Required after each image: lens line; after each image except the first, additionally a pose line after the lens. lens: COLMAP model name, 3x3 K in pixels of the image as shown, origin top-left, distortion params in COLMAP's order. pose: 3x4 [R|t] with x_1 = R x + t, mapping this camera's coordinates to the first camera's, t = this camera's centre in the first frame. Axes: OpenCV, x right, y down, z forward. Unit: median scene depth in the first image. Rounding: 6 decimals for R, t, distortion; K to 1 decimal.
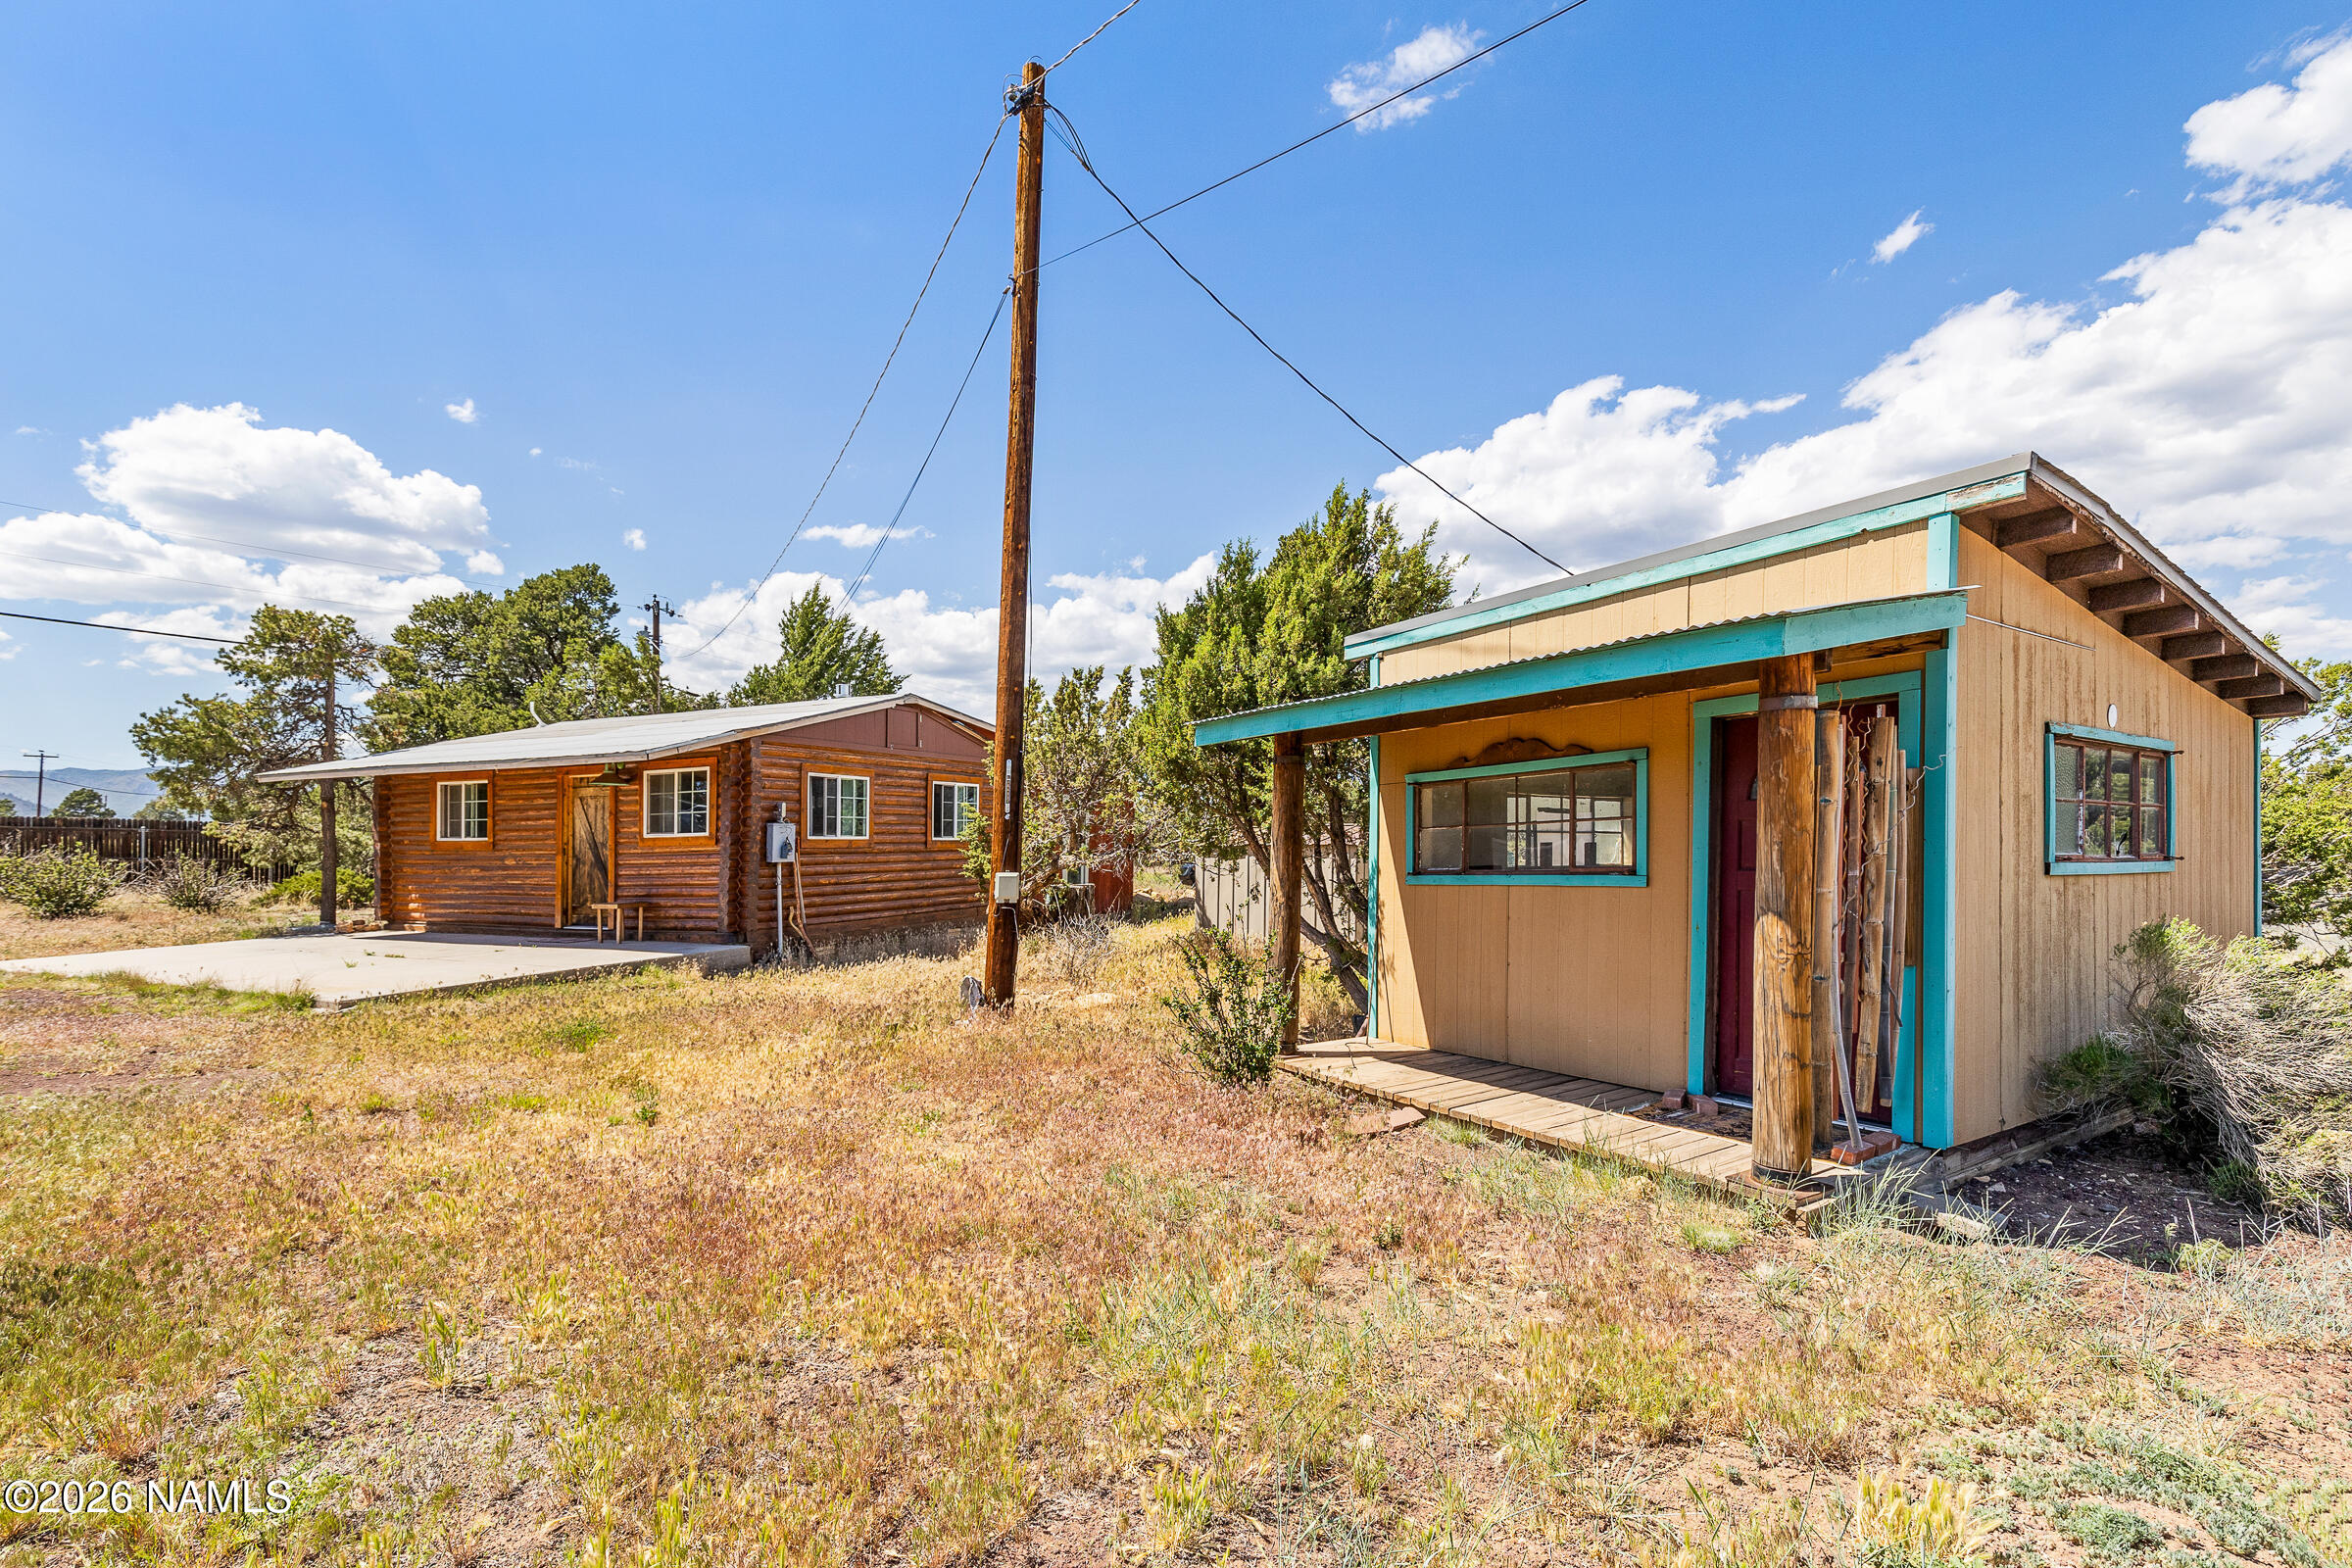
lens RADIAL K [[1214.0, 0, 1176.0], [0, 1214.0, 784.0], [0, 0, 1]] dist [-0.004514, 0.000033]
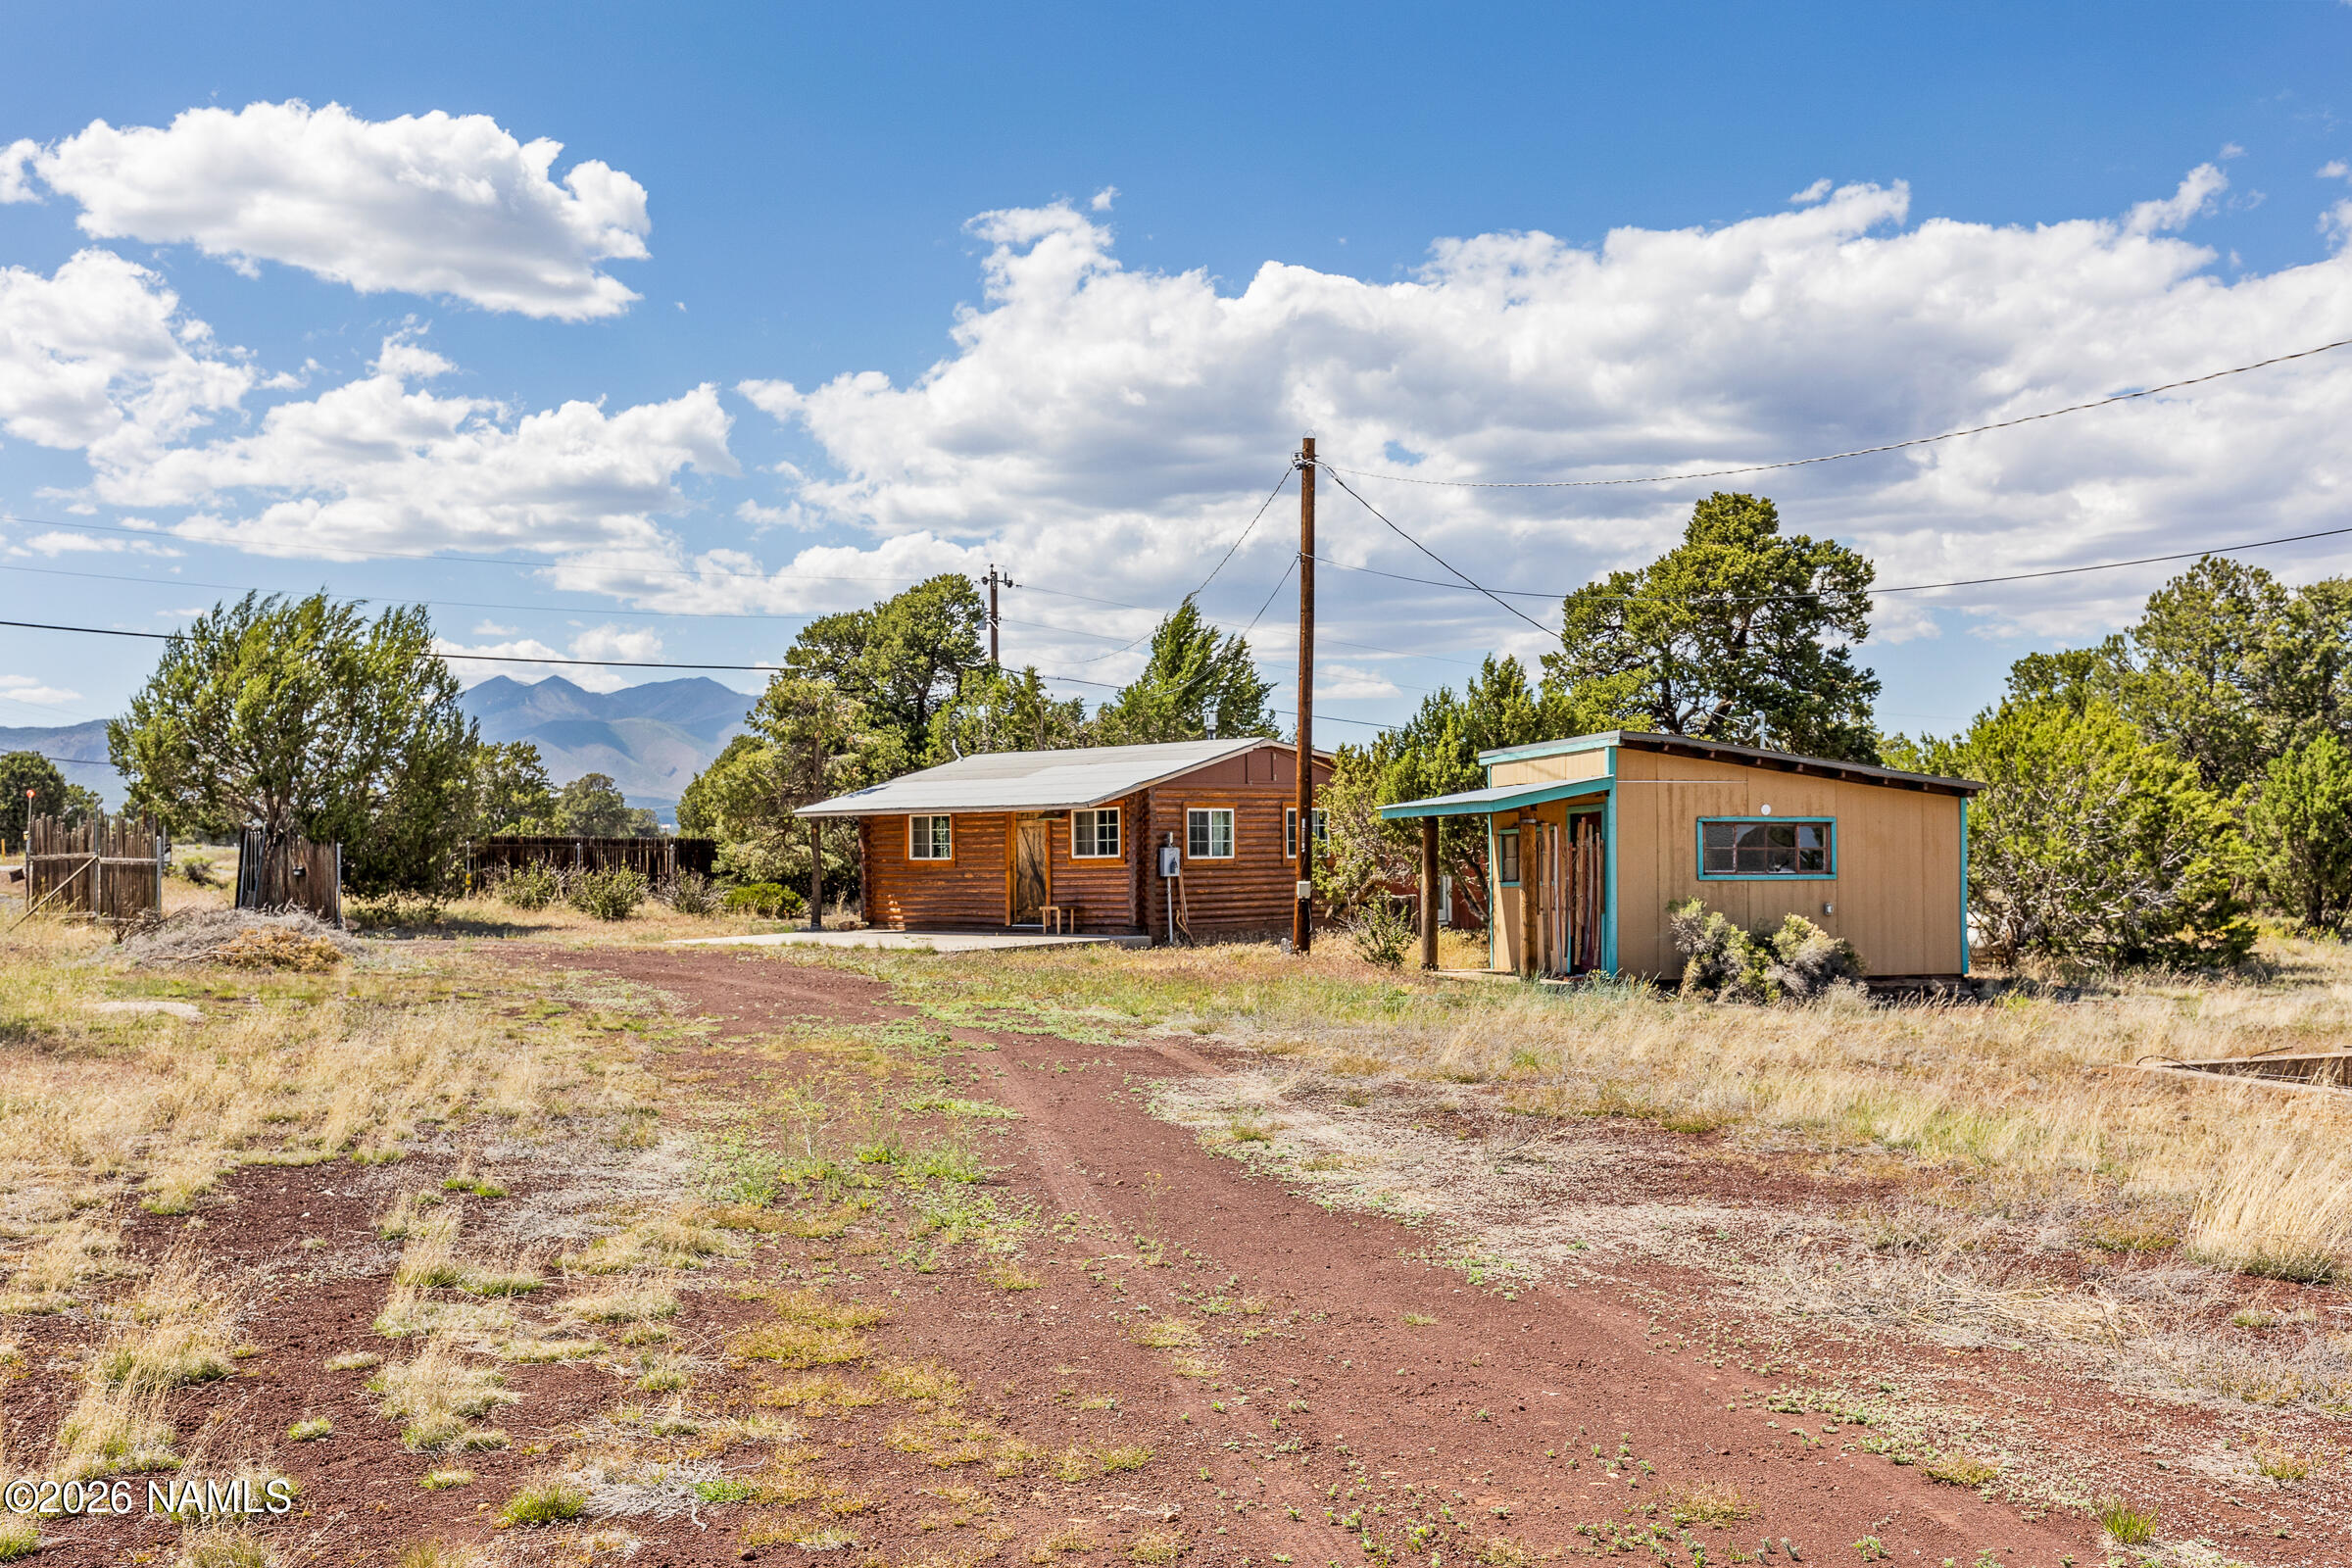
lens RADIAL K [[2354.1, 0, 1176.0], [0, 2354.1, 784.0], [0, 0, 1]] dist [0.004031, -0.000785]
pose [[0.960971, -0.007659, -0.276543, 0.395226], [0.013348, 0.999736, 0.018697, -0.085133], [0.276327, -0.021659, 0.960820, -1.472071]]
